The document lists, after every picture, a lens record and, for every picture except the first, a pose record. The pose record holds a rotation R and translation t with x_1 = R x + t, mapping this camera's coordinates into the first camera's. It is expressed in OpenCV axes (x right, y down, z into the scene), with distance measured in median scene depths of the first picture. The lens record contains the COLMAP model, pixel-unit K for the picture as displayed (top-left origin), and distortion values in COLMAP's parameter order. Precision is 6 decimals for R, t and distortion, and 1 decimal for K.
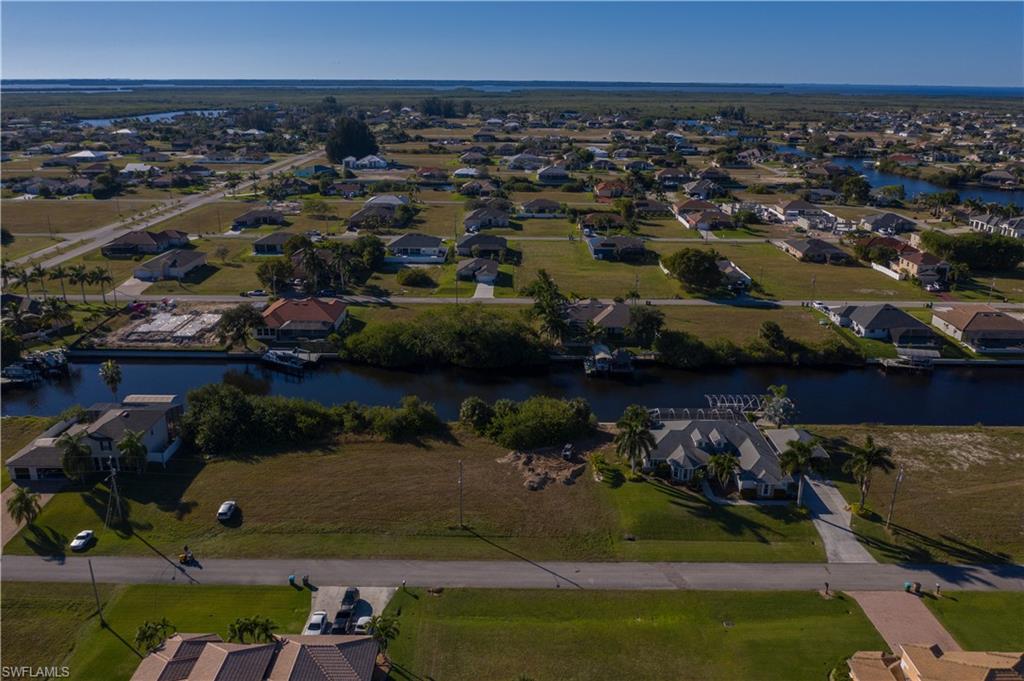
lens RADIAL K [[813.3, 0, 512.0], [0, 813.3, 340.5], [0, 0, 1]] dist [-0.013309, -0.000524]
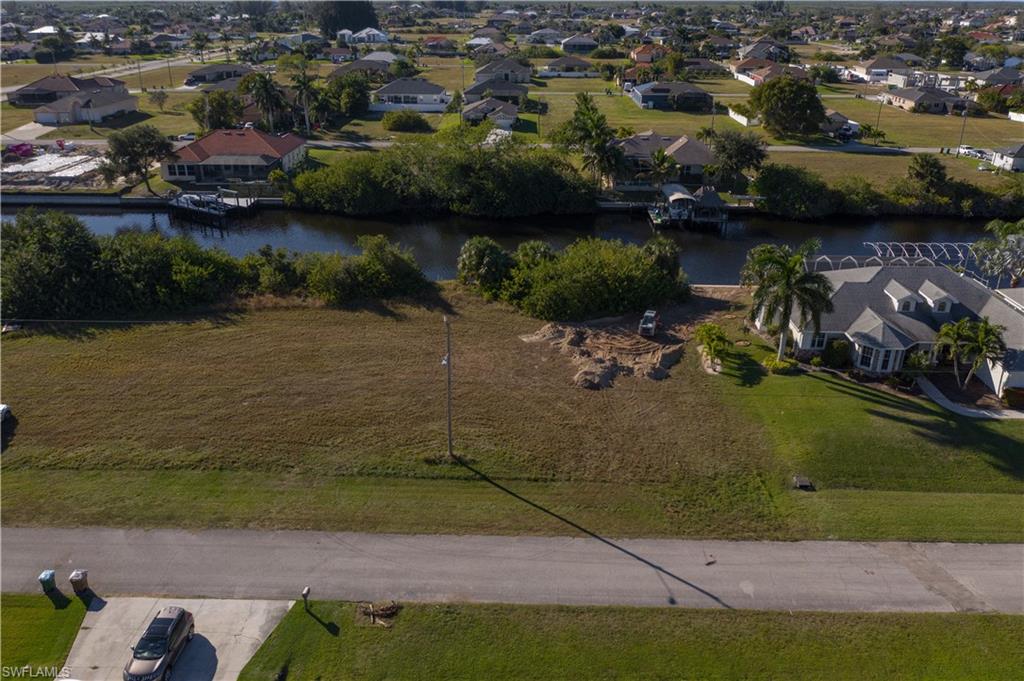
lens RADIAL K [[810.3, 0, 512.0], [0, 810.3, 340.5], [0, 0, 1]] dist [-0.009473, -0.001089]
pose [[0.999830, 0.005705, -0.017525, -0.011051], [-0.004030, 0.995553, 0.094121, 0.070154], [0.017984, -0.094034, 0.995407, 0.325119]]
